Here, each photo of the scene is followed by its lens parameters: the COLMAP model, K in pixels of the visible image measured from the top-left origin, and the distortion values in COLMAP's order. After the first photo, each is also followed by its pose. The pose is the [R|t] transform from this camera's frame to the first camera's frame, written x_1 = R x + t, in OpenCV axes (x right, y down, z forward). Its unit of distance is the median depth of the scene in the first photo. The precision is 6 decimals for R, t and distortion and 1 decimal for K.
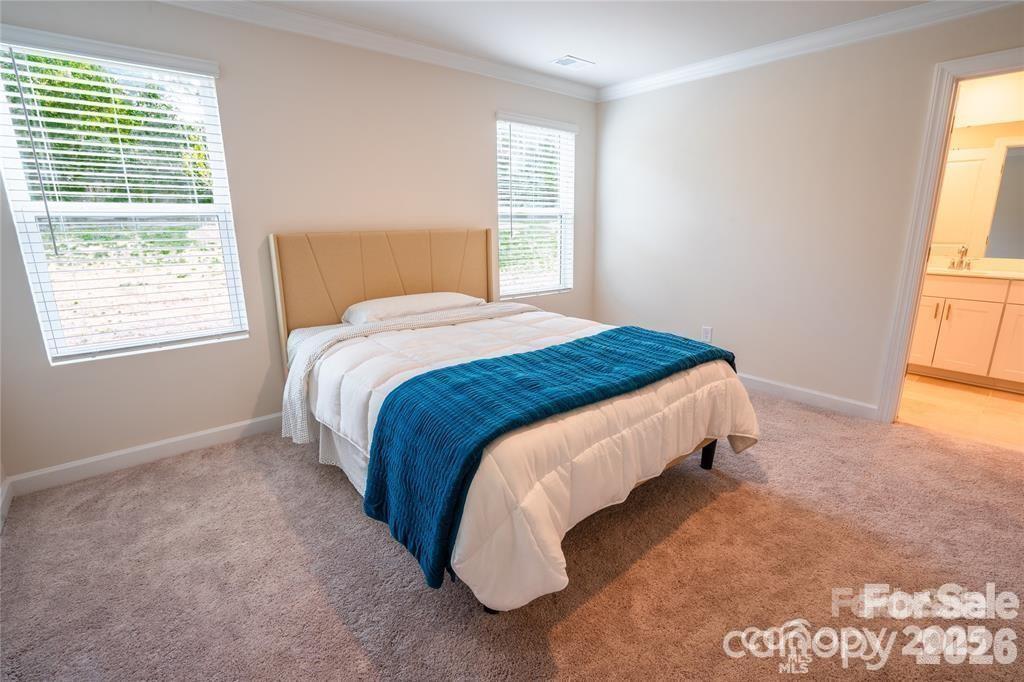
lens RADIAL K [[475.0, 0, 518.7], [0, 475.0, 338.0], [0, 0, 1]] dist [-0.027553, 0.001409]
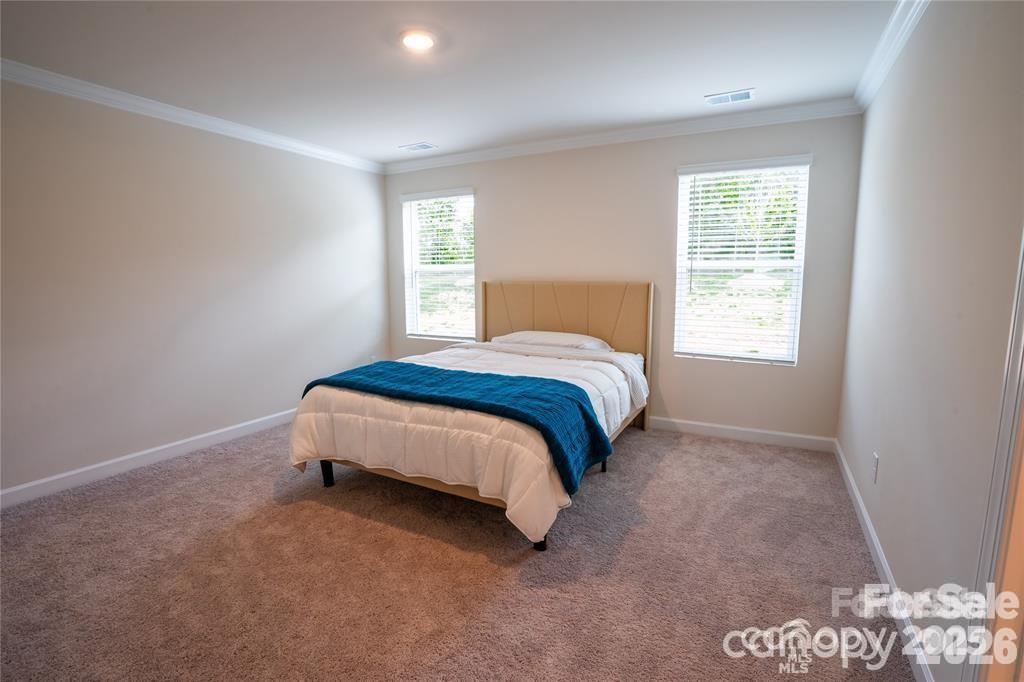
lens RADIAL K [[475.0, 0, 518.7], [0, 475.0, 338.0], [0, 0, 1]] dist [-0.027553, 0.001409]
pose [[0.367454, 0.127964, -0.921196, 0.997469], [-0.223536, 0.973606, 0.046078, -0.124458], [0.902778, 0.188989, 0.386360, 0.475089]]
